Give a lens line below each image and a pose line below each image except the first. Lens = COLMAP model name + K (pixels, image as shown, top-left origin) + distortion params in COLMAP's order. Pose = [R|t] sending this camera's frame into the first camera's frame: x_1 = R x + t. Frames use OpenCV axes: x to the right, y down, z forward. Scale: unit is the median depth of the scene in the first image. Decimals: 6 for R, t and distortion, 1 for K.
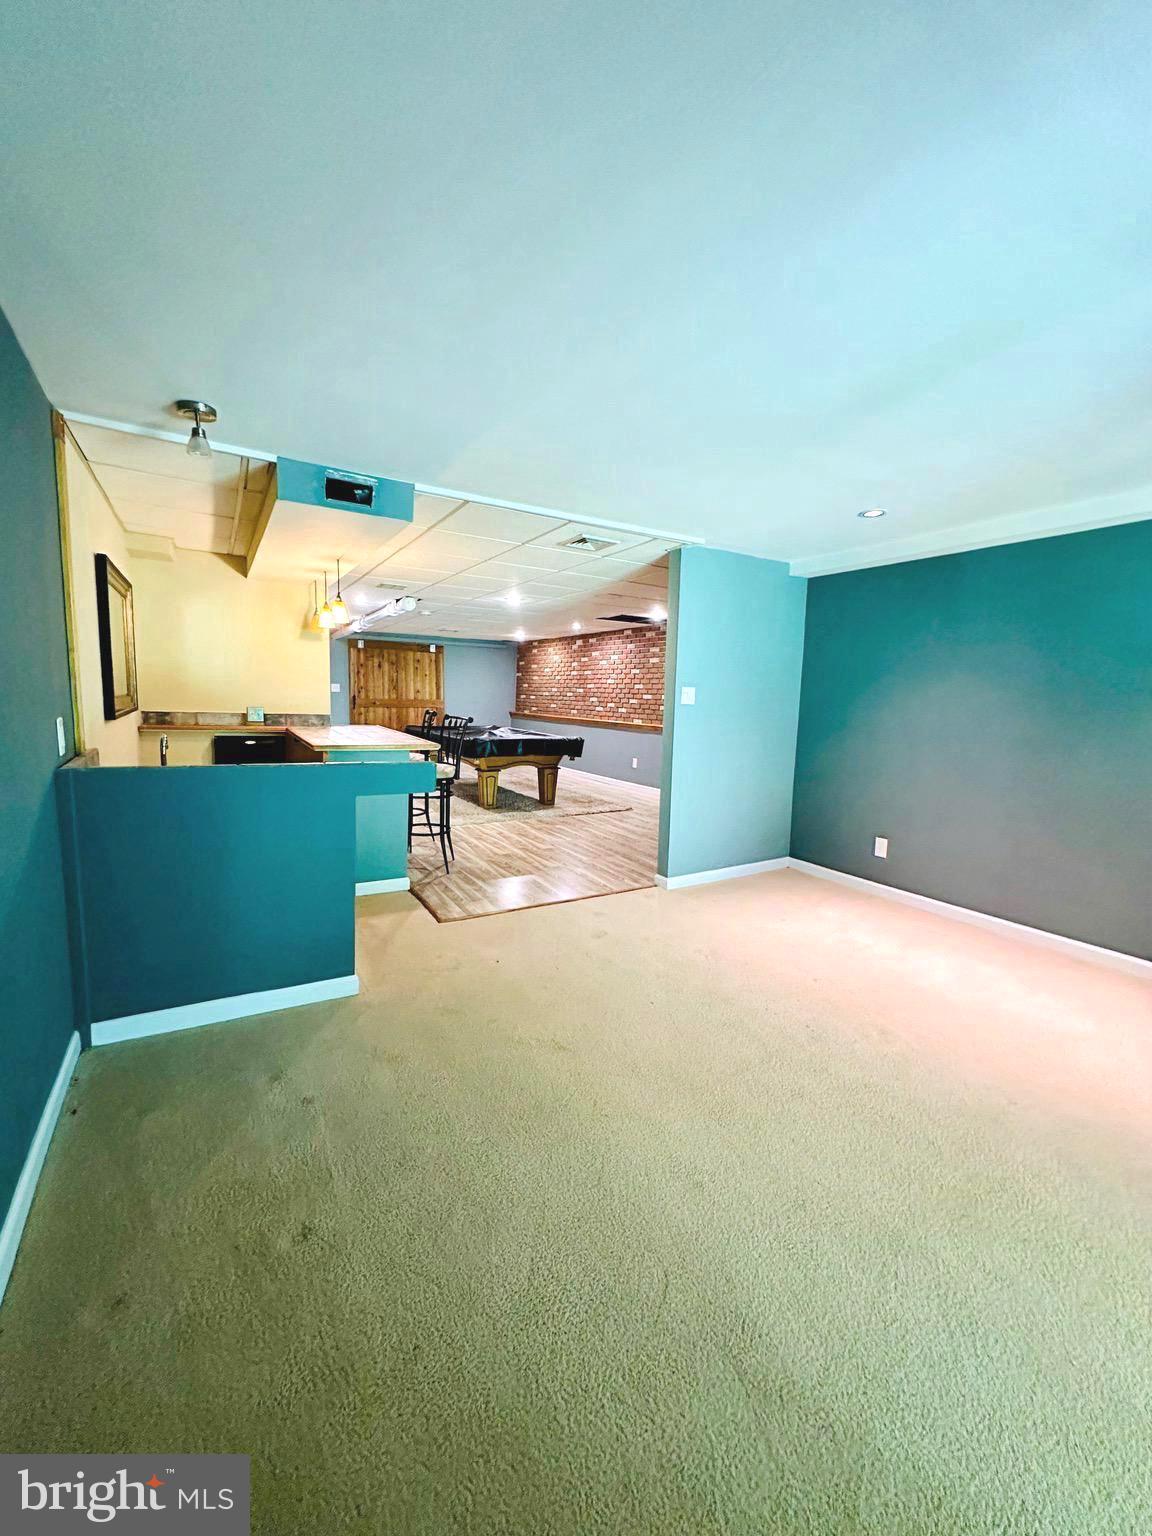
lens RADIAL K [[612.1, 0, 576.0], [0, 612.1, 768.0], [0, 0, 1]] dist [0.001964, 0.000259]
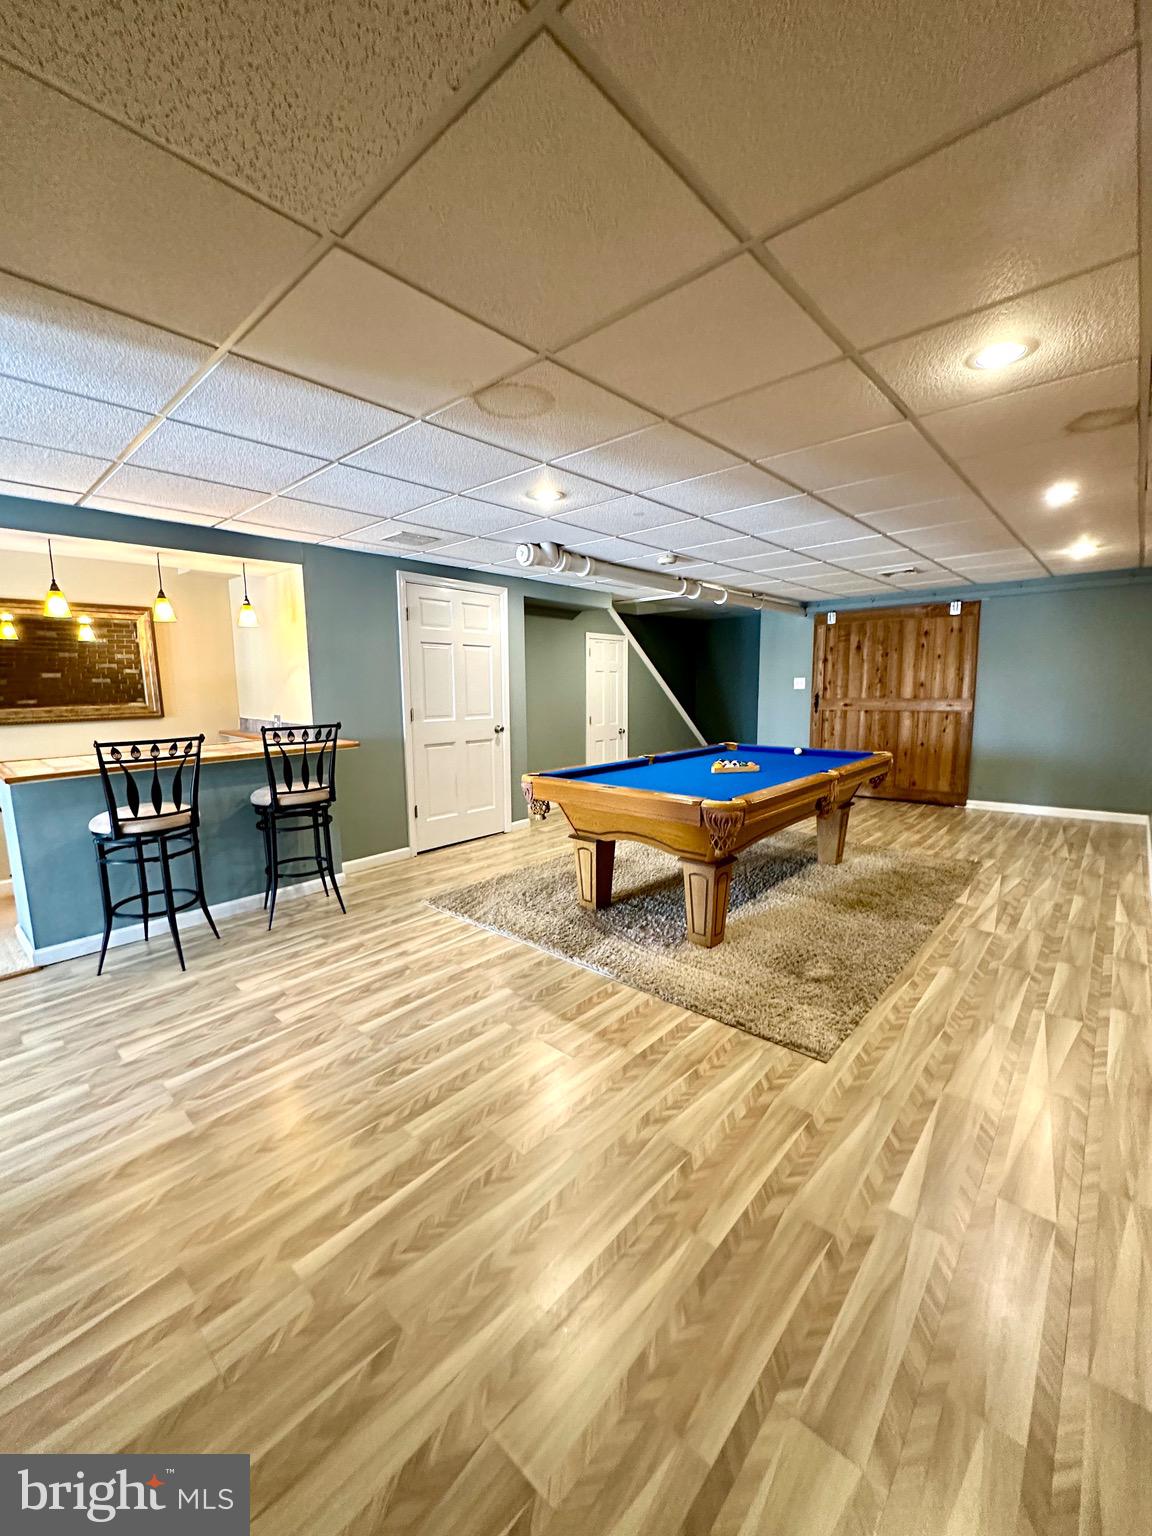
lens RADIAL K [[612.1, 0, 576.0], [0, 612.1, 768.0], [0, 0, 1]] dist [0.001964, 0.000259]
pose [[0.290860, 0.099057, -0.951624, 0.556735], [-0.097672, 0.992504, 0.073459, -0.145899], [0.951767, 0.071581, 0.298355, 1.309335]]
